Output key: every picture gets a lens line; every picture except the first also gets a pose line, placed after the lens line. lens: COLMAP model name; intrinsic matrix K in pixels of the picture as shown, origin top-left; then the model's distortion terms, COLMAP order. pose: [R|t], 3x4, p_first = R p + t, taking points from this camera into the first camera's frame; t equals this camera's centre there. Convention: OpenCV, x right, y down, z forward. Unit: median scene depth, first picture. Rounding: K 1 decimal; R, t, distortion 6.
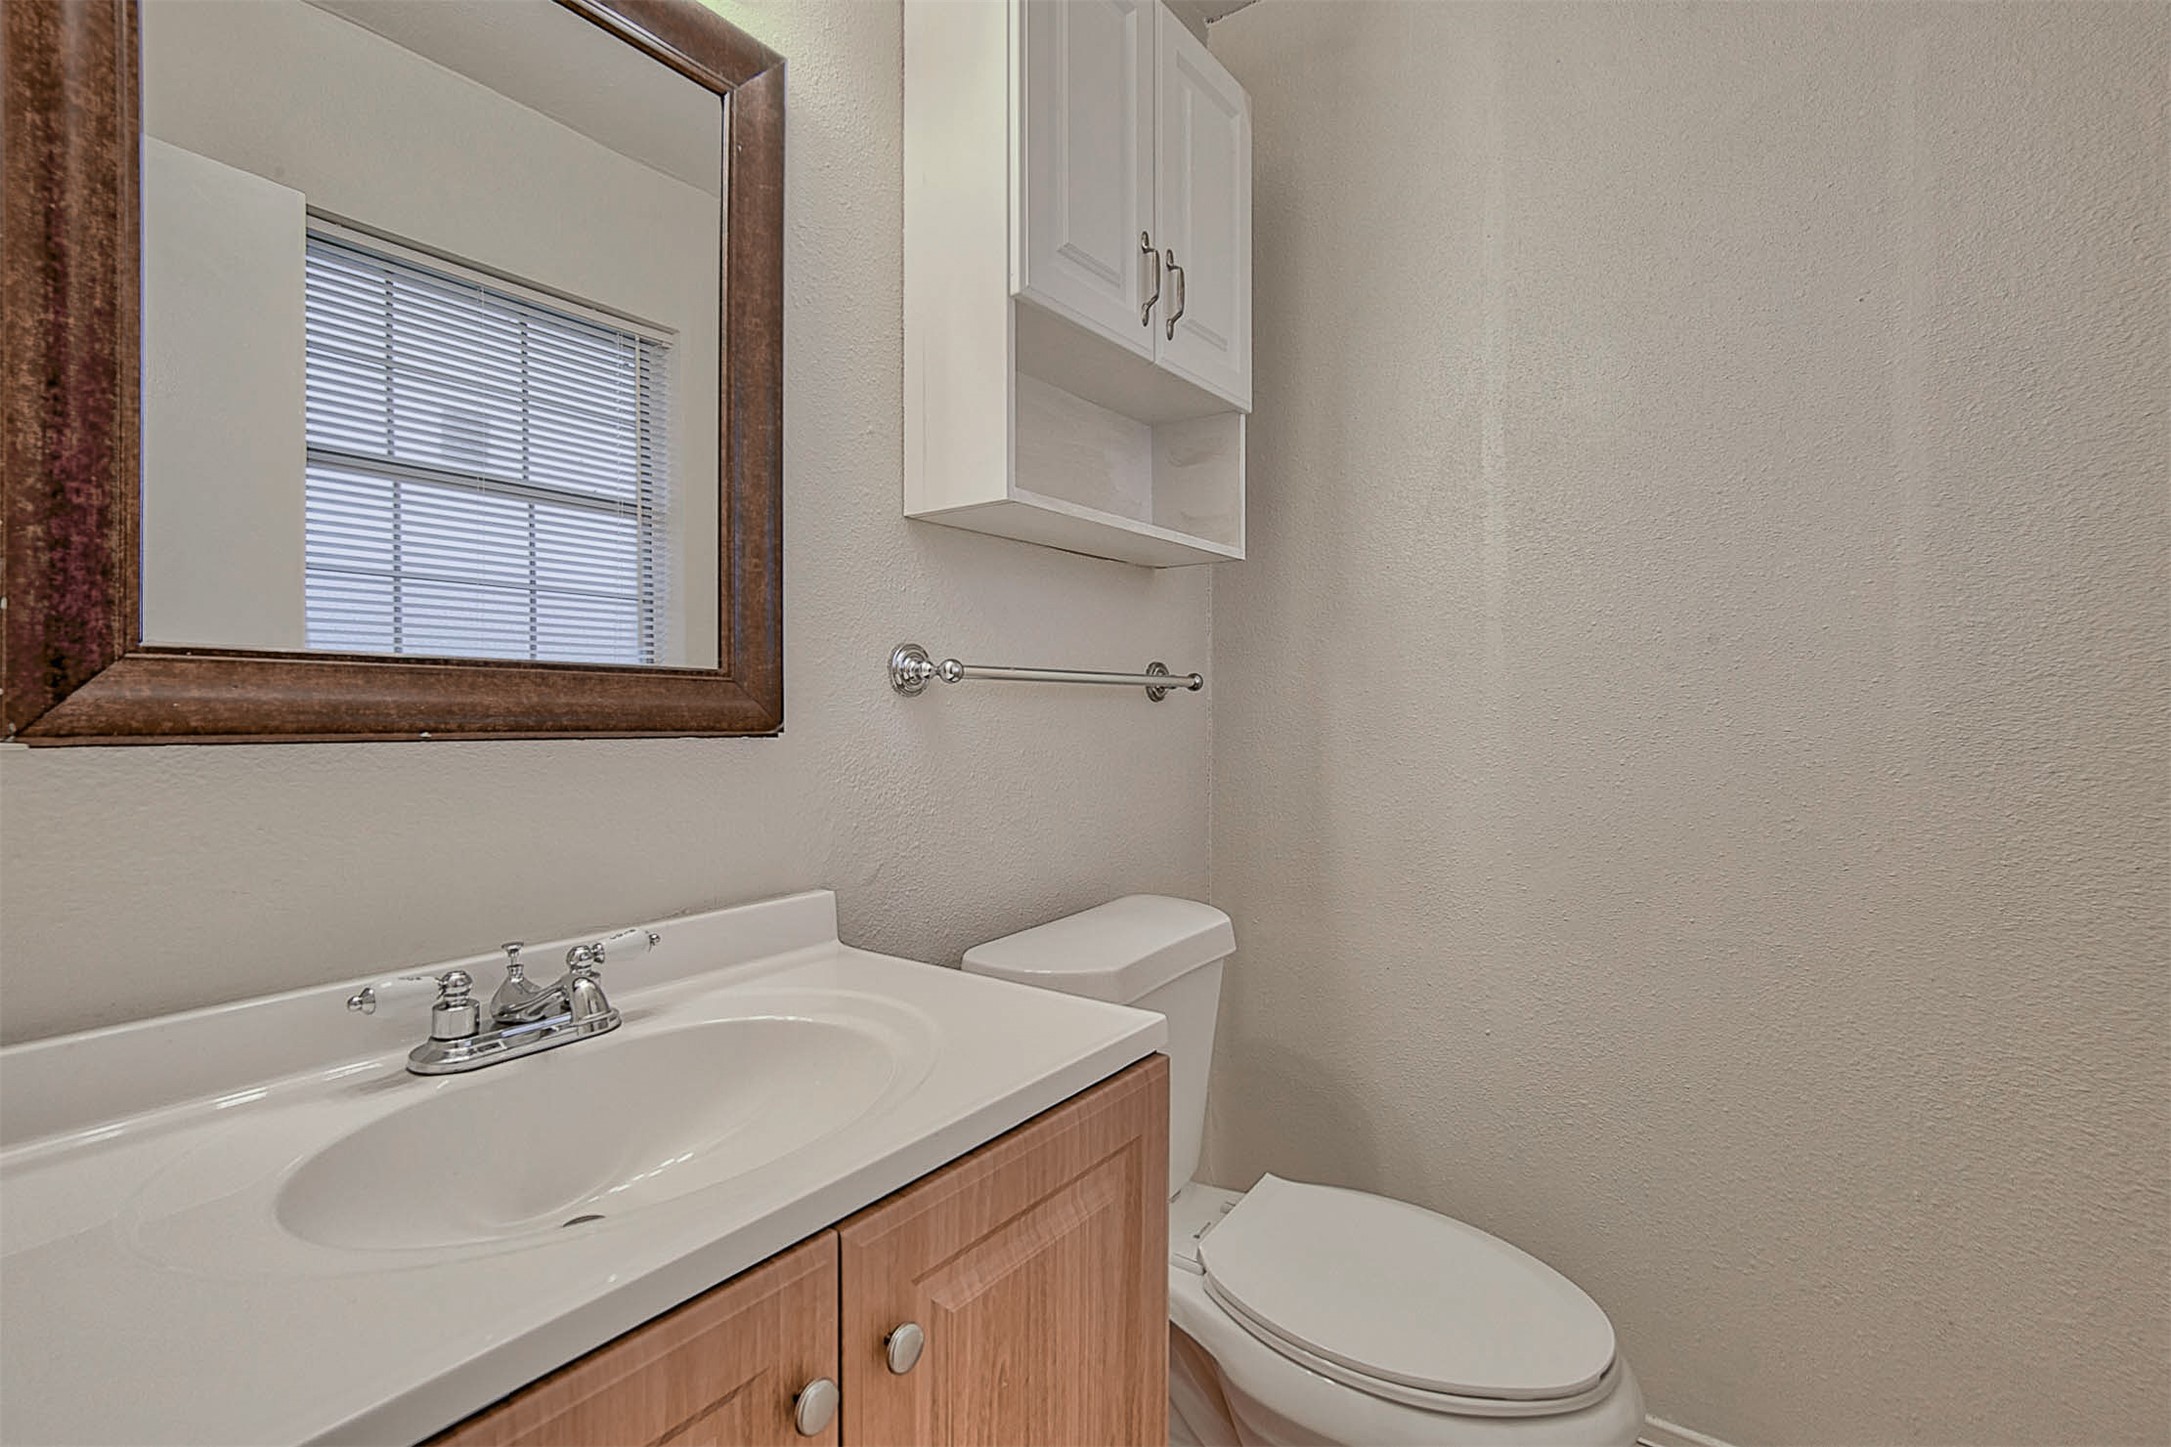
lens RADIAL K [[984.3, 0, 1083.3], [0, 984.3, 713.2], [0, 0, 1]] dist [-0.005788, 0.000569]
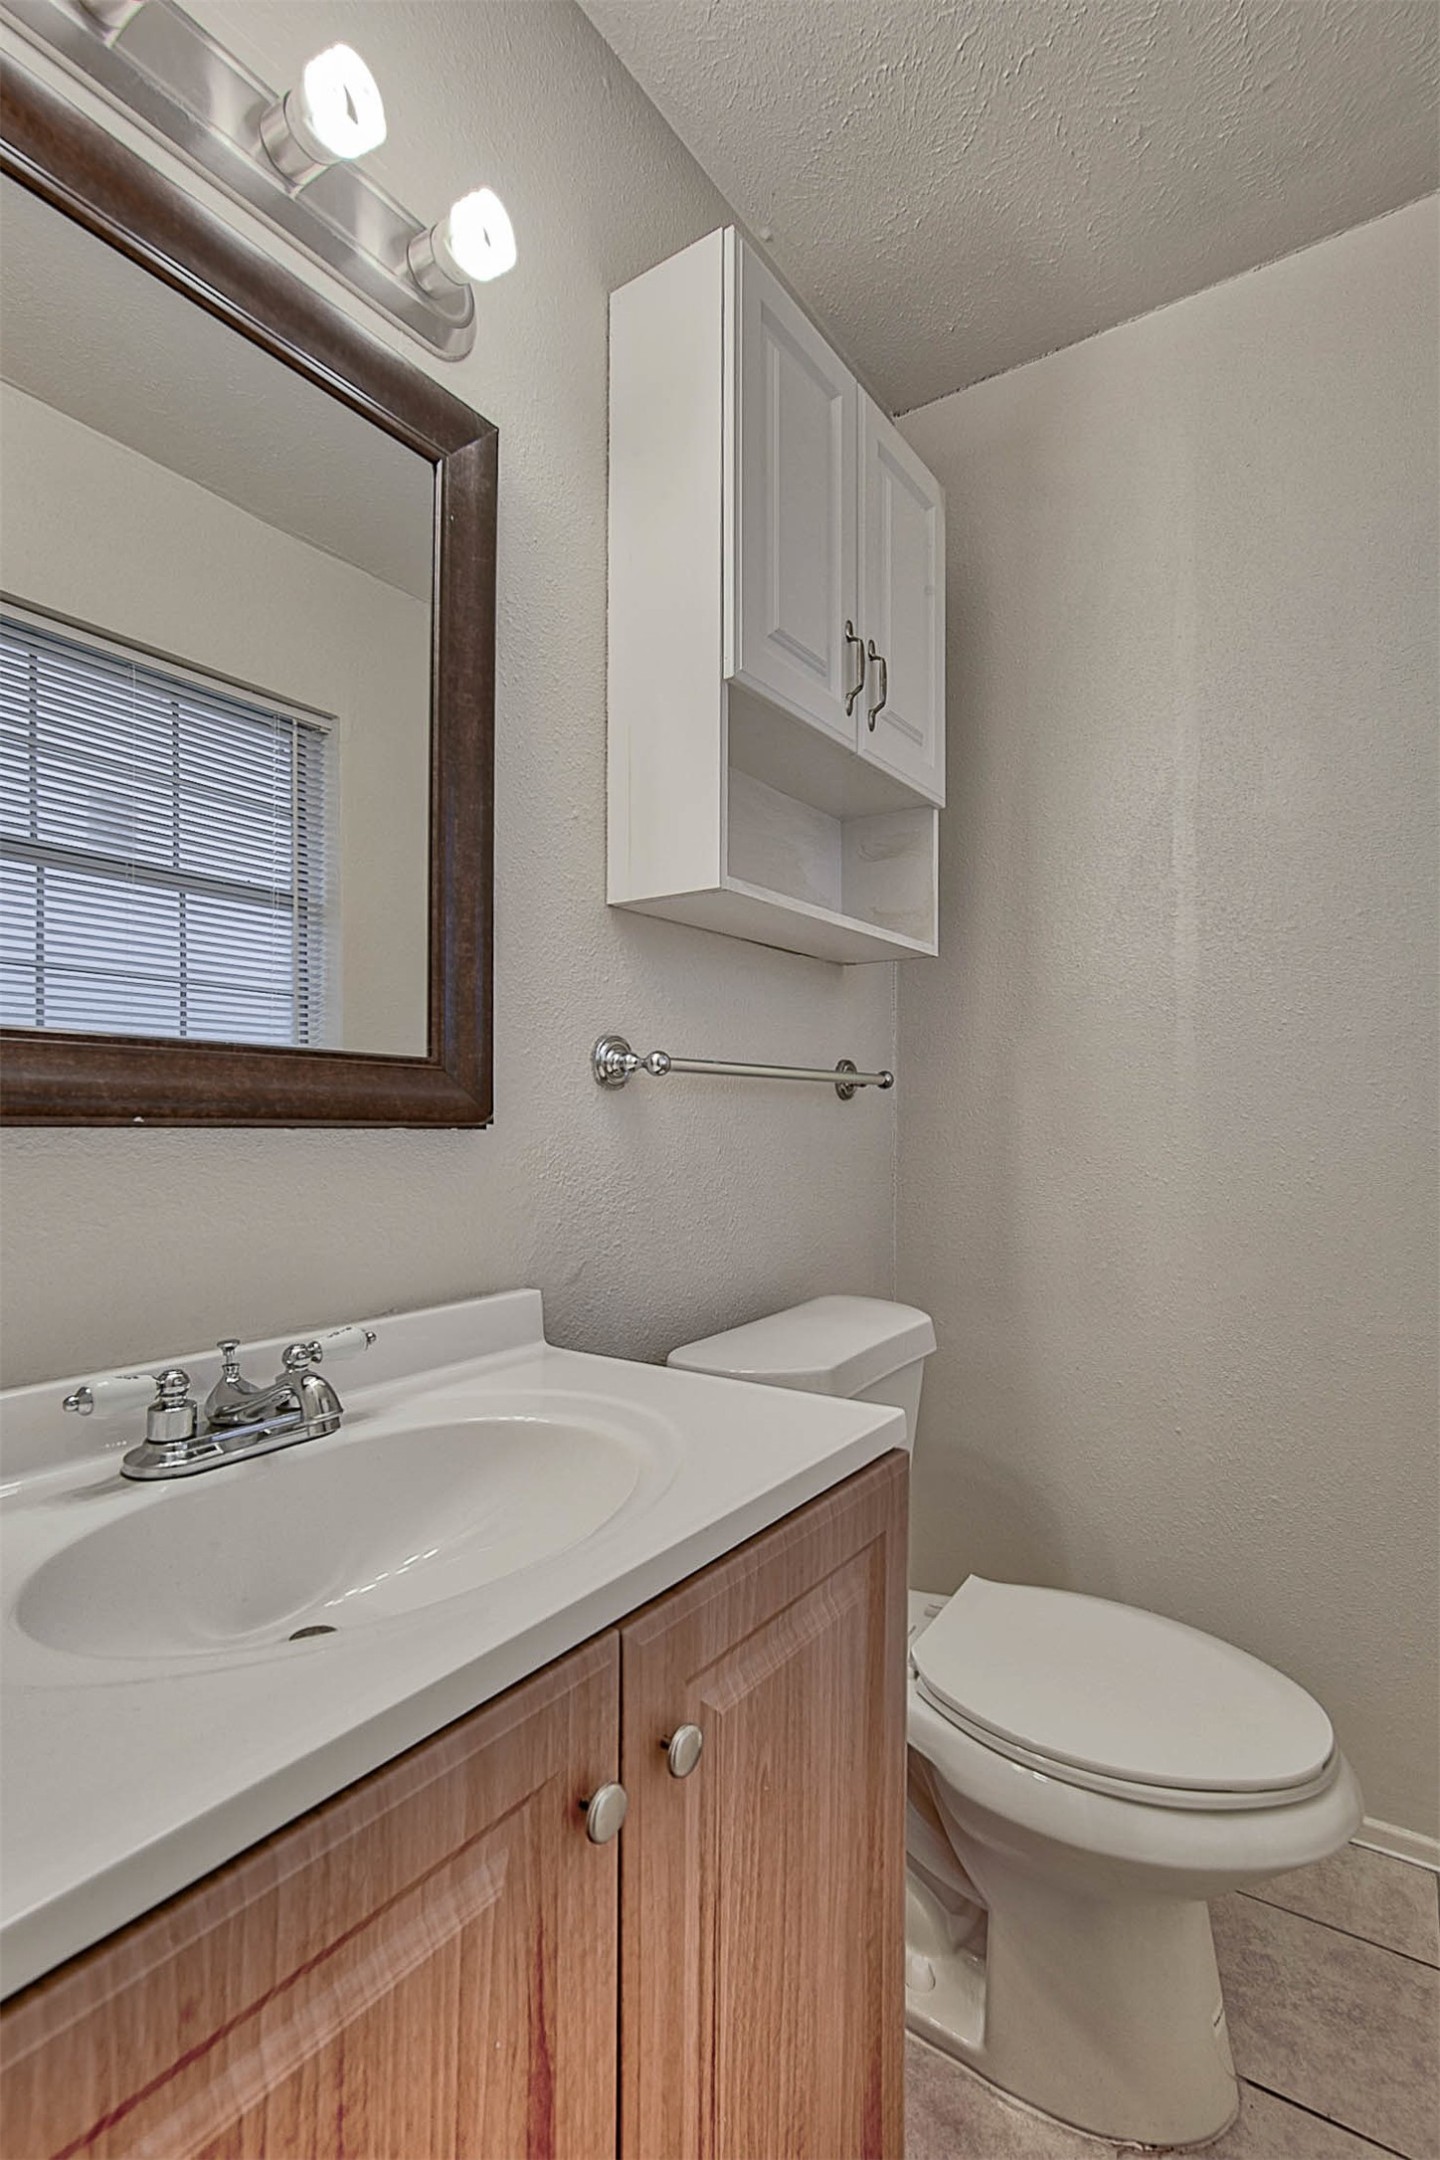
lens RADIAL K [[996.1, 0, 718.9], [0, 996.1, 1127.6], [0, 0, 1]] dist [-0.010810, 0.006529]
pose [[0.998625, 0.002340, 0.052363, -0.137411], [-0.002064, 0.999984, -0.005327, 0.028247], [-0.052374, 0.005211, 0.998614, 0.015909]]
